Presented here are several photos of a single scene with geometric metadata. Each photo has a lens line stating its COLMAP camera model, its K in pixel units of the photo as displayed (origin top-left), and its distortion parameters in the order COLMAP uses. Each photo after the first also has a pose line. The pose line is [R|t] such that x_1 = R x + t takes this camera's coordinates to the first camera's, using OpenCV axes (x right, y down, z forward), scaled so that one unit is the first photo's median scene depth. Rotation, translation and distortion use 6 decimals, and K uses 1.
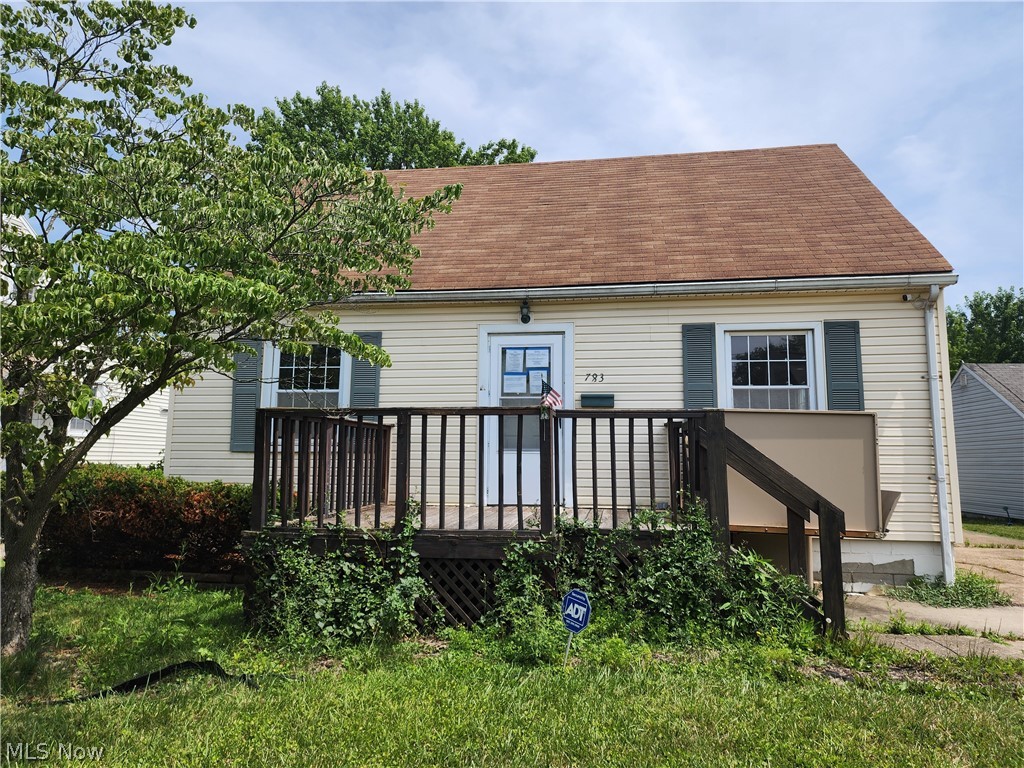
lens RADIAL K [[681.5, 0, 513.7], [0, 681.5, 376.8], [0, 0, 1]] dist [0.053041, -0.022009]
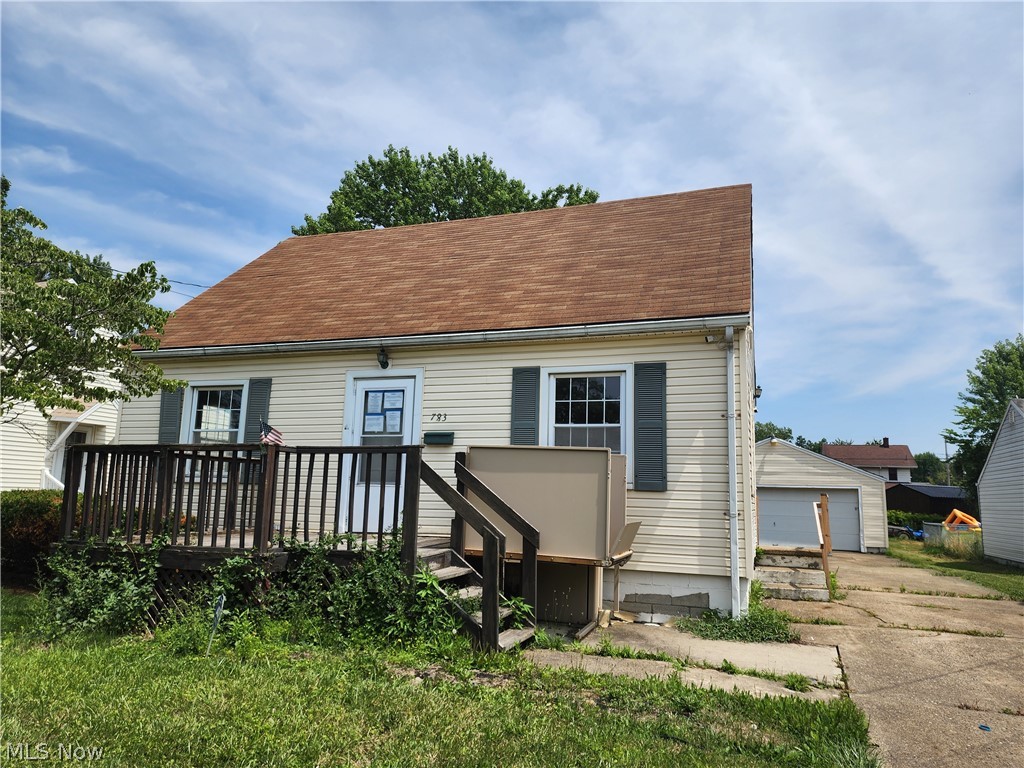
lens RADIAL K [[681.5, 0, 509.0], [0, 681.5, 392.0], [0, 0, 1]] dist [0.053041, -0.022009]
pose [[0.982502, -0.012163, -0.185854, 0.435026], [0.005886, 0.999395, -0.034289, -0.001493], [0.186158, 0.032595, 0.981979, -0.060728]]
